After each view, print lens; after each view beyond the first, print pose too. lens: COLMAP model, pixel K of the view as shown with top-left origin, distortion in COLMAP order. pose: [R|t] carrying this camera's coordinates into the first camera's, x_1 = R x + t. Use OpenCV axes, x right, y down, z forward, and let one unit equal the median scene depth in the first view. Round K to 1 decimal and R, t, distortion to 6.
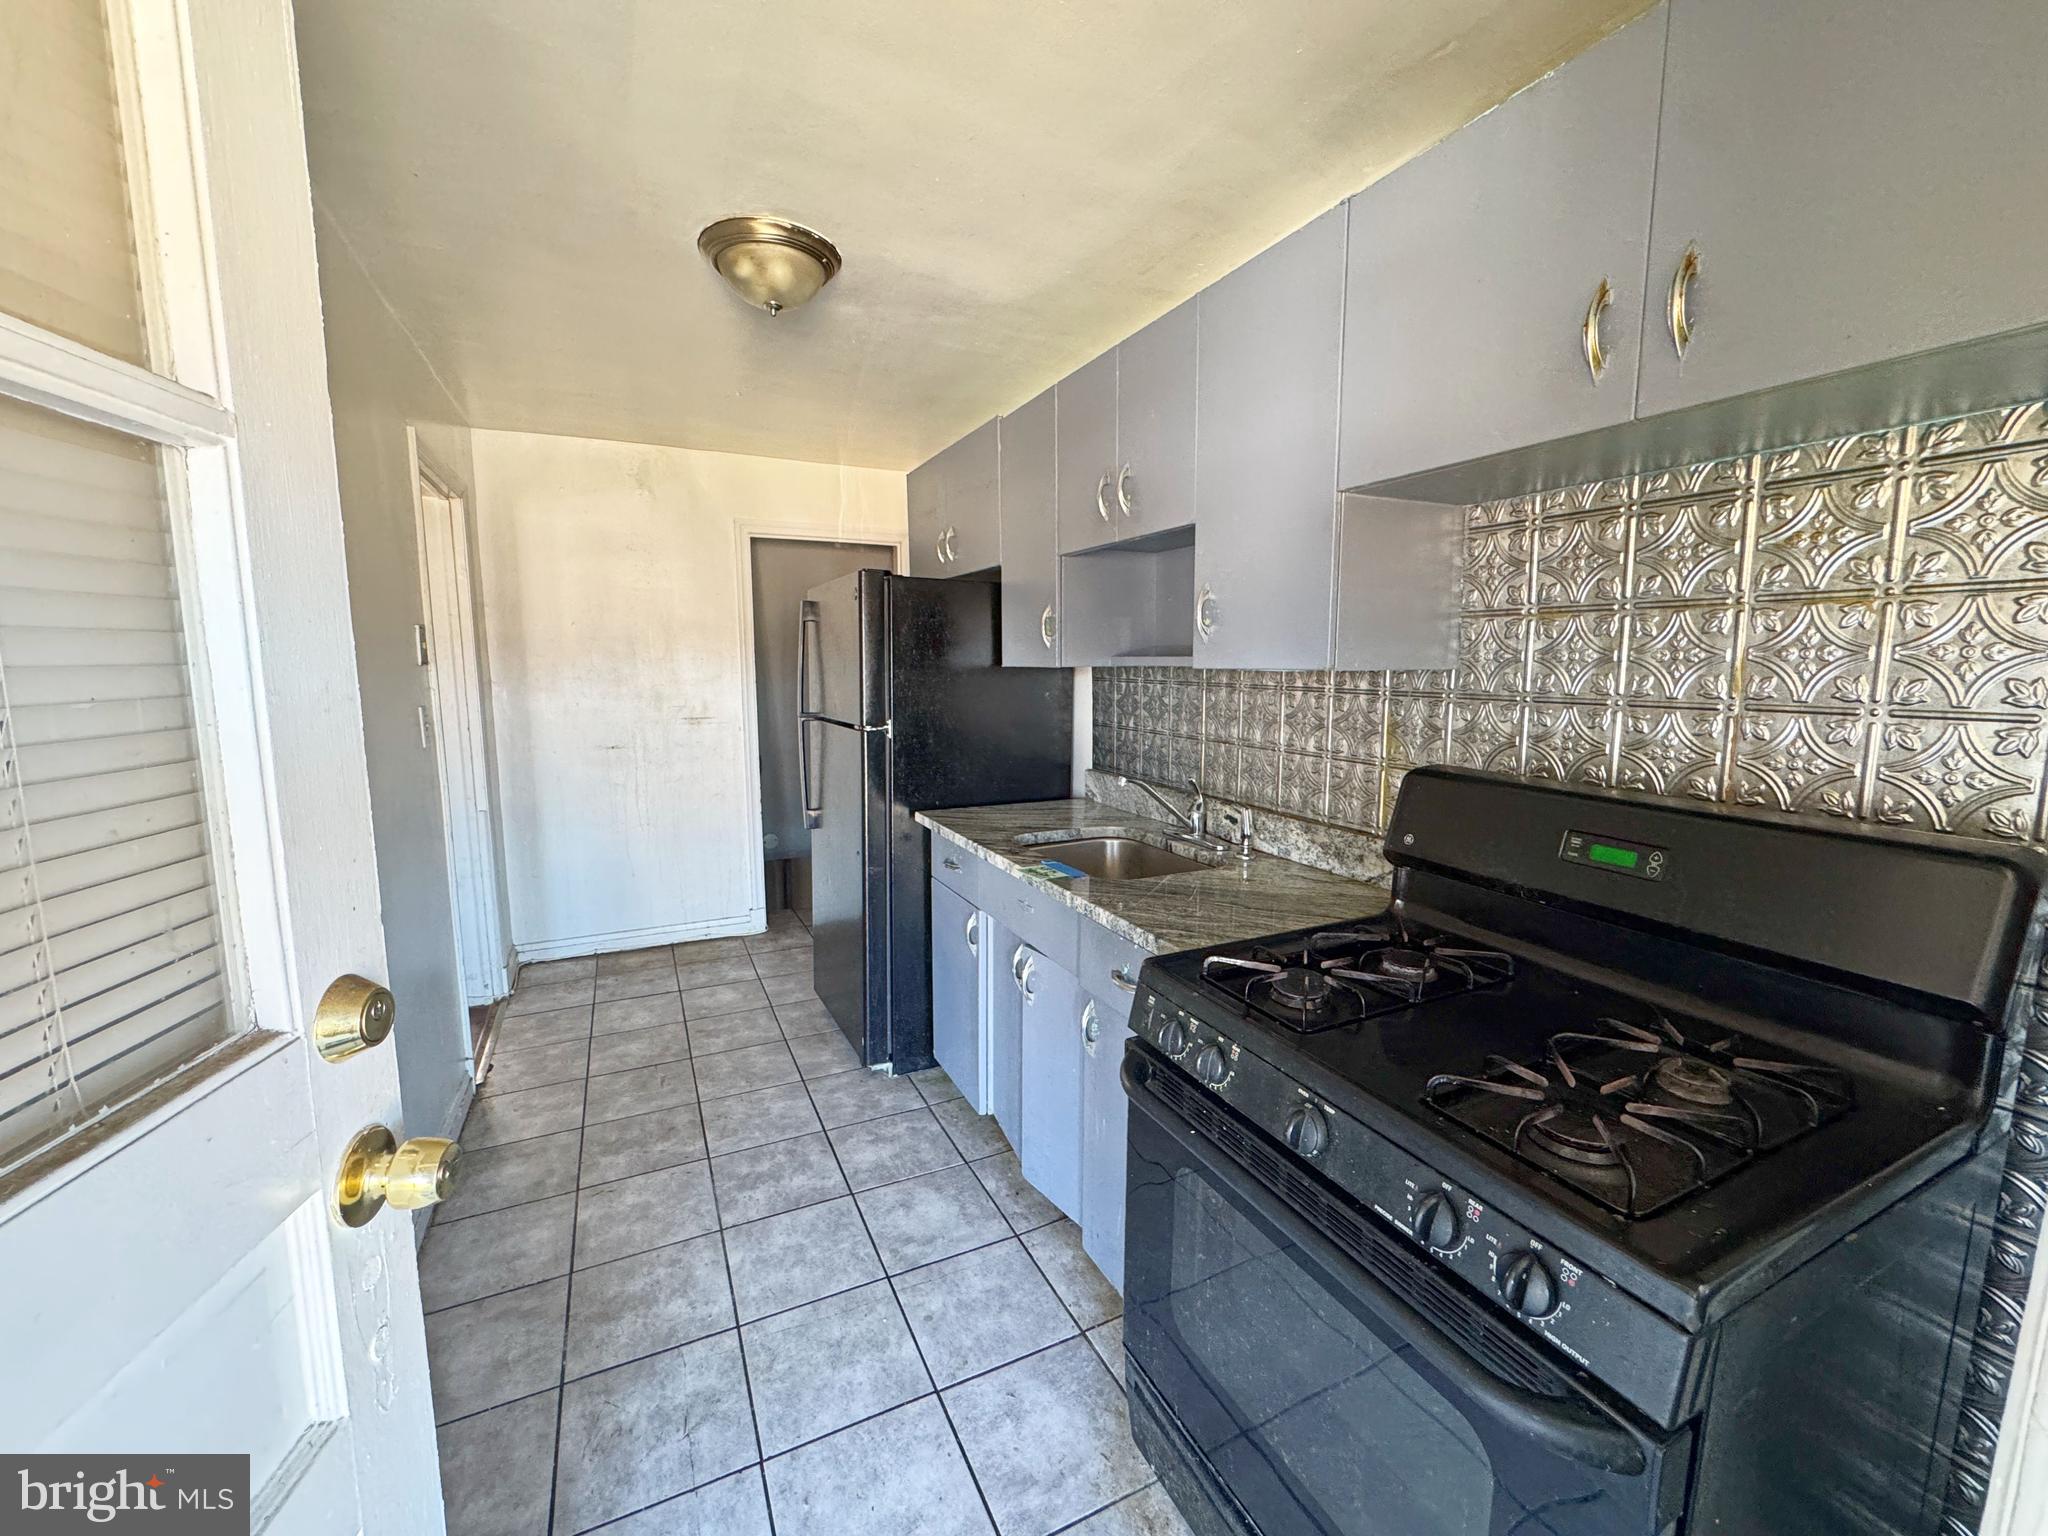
lens RADIAL K [[824.7, 0, 1018.7], [0, 824.7, 765.8], [0, 0, 1]] dist [-0.000156, -0.000002]
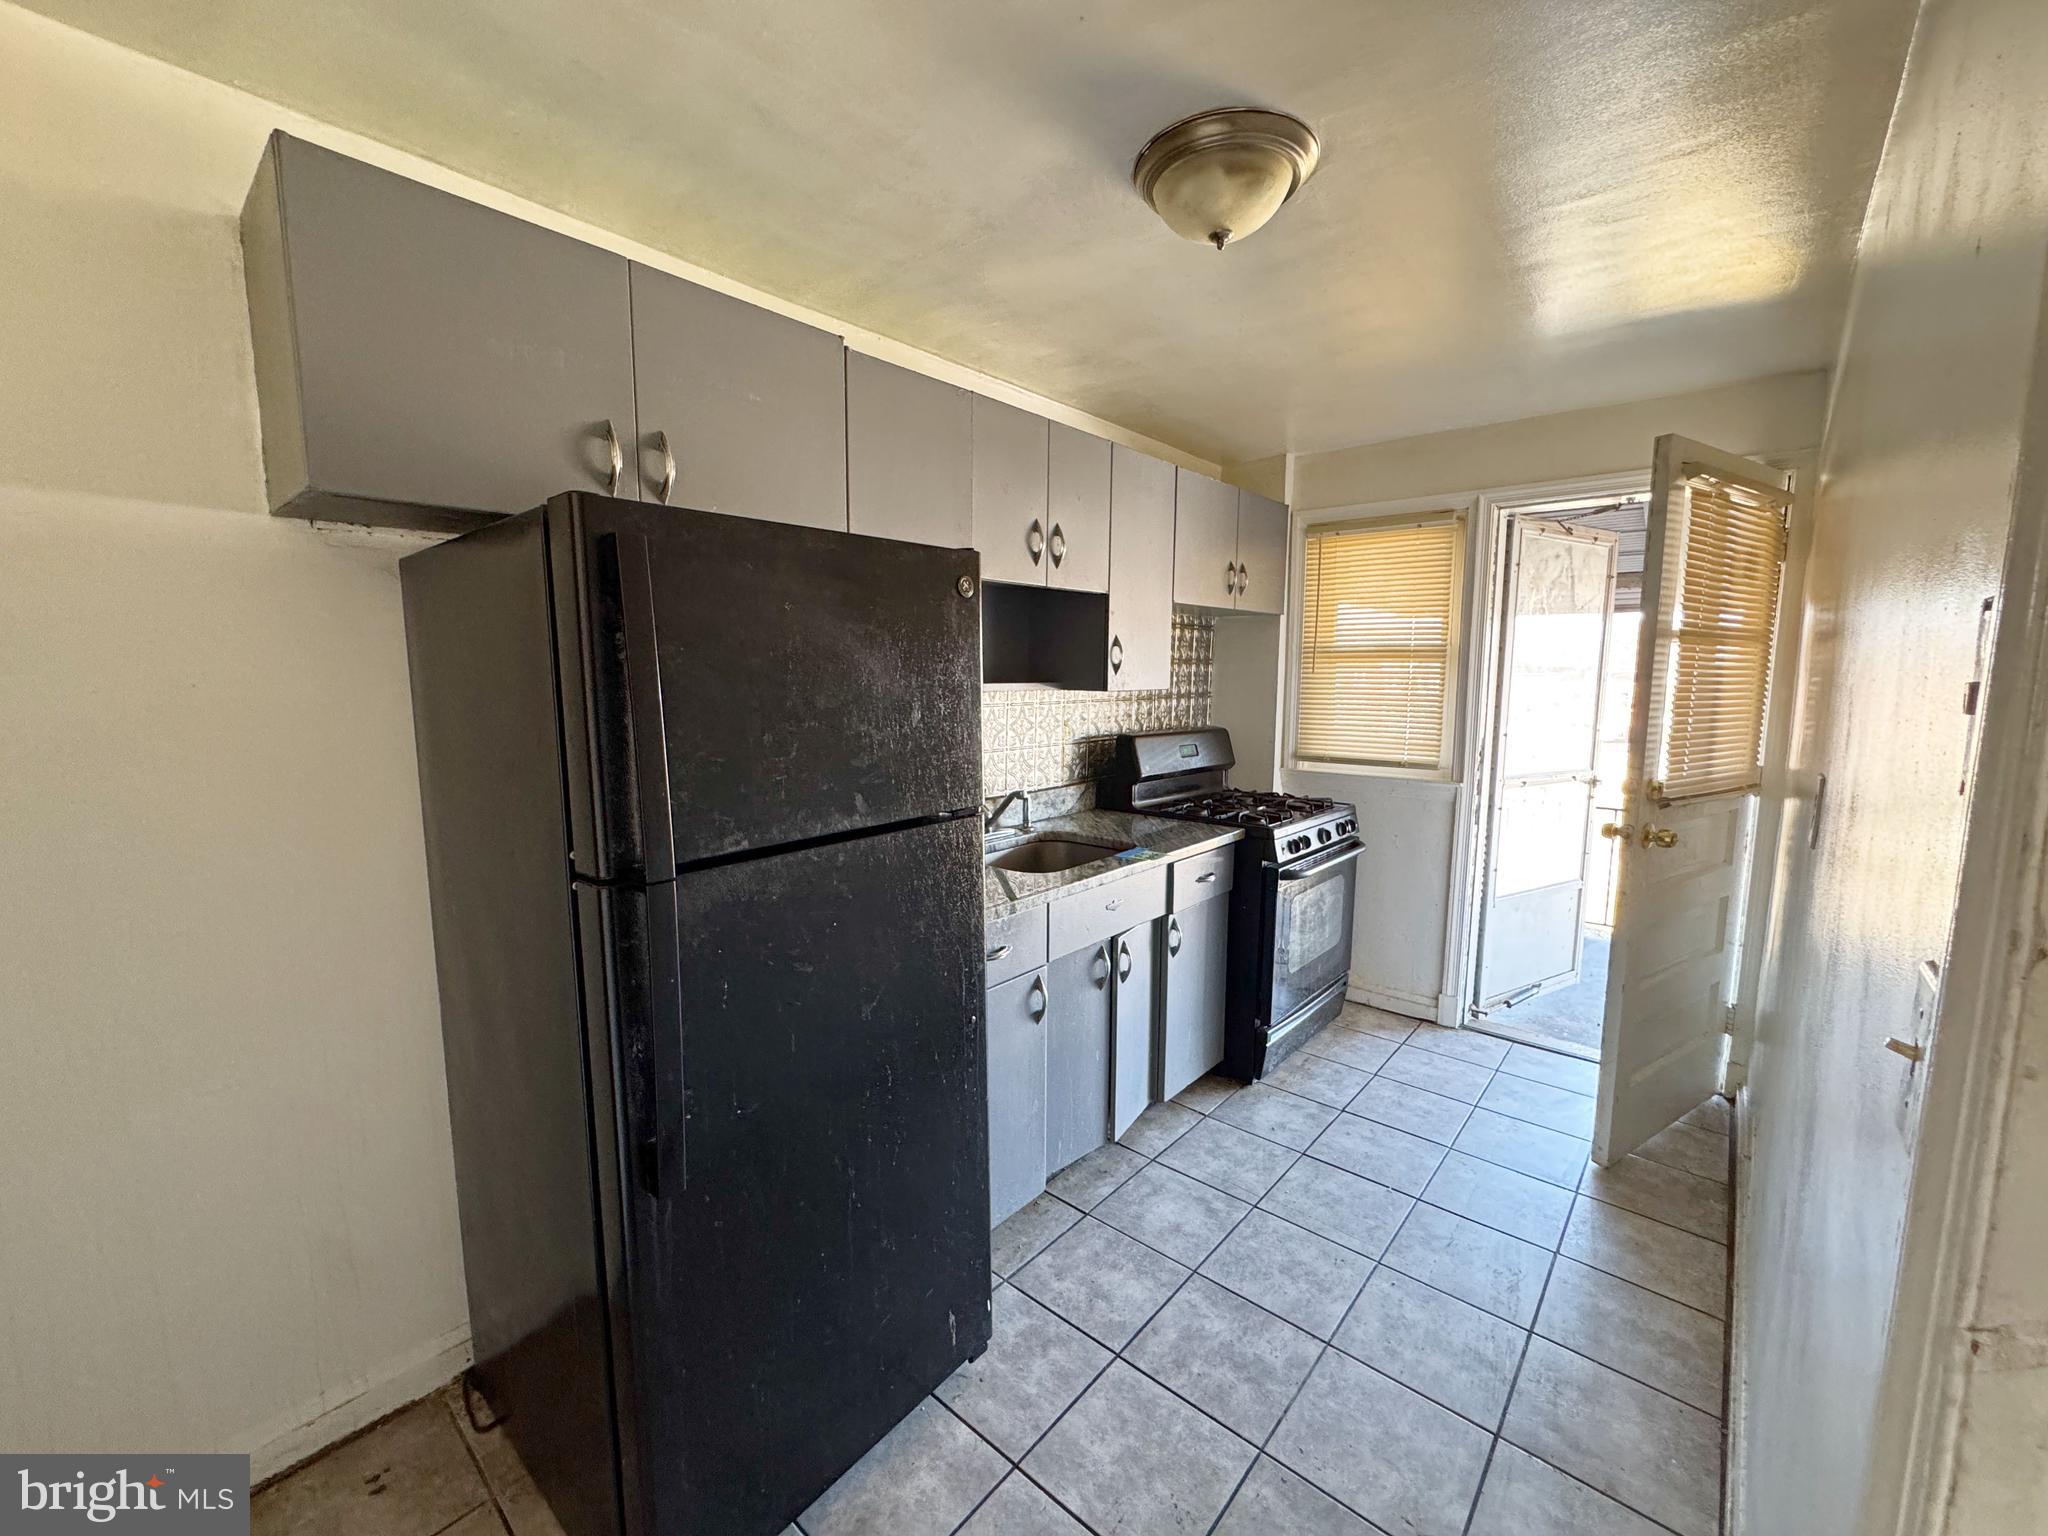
lens RADIAL K [[824.7, 0, 1016.9], [0, 824.7, 770.4], [0, 0, 1]] dist [-0.000156, -0.000002]
pose [[-0.387628, -0.112520, 0.914923, -0.937943], [0.120530, 0.977815, 0.171319, -0.215949], [-0.913902, 0.176684, -0.365466, 1.472954]]
